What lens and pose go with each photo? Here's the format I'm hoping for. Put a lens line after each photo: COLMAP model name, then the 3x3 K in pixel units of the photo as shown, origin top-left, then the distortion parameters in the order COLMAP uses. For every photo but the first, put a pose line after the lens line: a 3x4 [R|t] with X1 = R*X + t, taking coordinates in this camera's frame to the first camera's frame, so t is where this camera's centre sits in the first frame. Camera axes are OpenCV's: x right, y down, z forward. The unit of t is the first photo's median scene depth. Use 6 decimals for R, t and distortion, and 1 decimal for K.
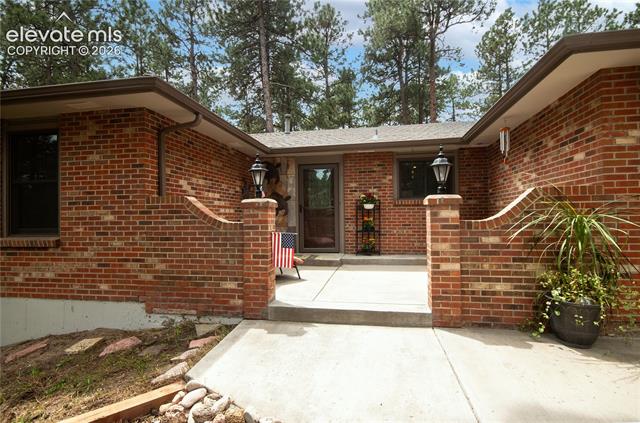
lens RADIAL K [[342.4, 0, 320.0], [0, 342.4, 211.5], [0, 0, 1]] dist [0.002393, 0.000811]
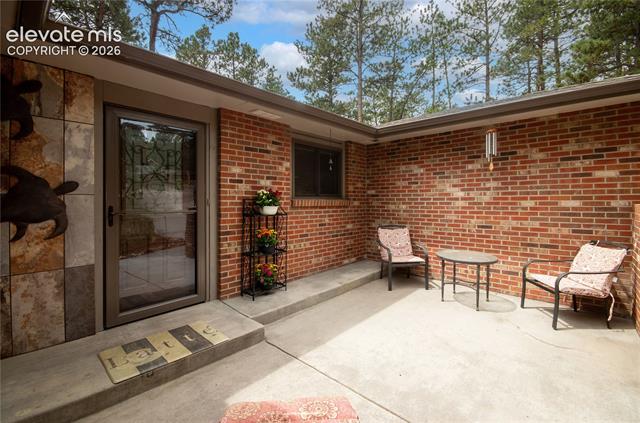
lens RADIAL K [[278.9, 0, 323.0], [0, 278.9, 202.7], [0, 0, 1]] dist [-0.000756, -0.000331]
pose [[0.521934, 0.004057, 0.852976, -0.208742], [-0.017588, 0.999827, 0.006006, -0.030530], [-0.852805, -0.018137, 0.521915, 0.643751]]
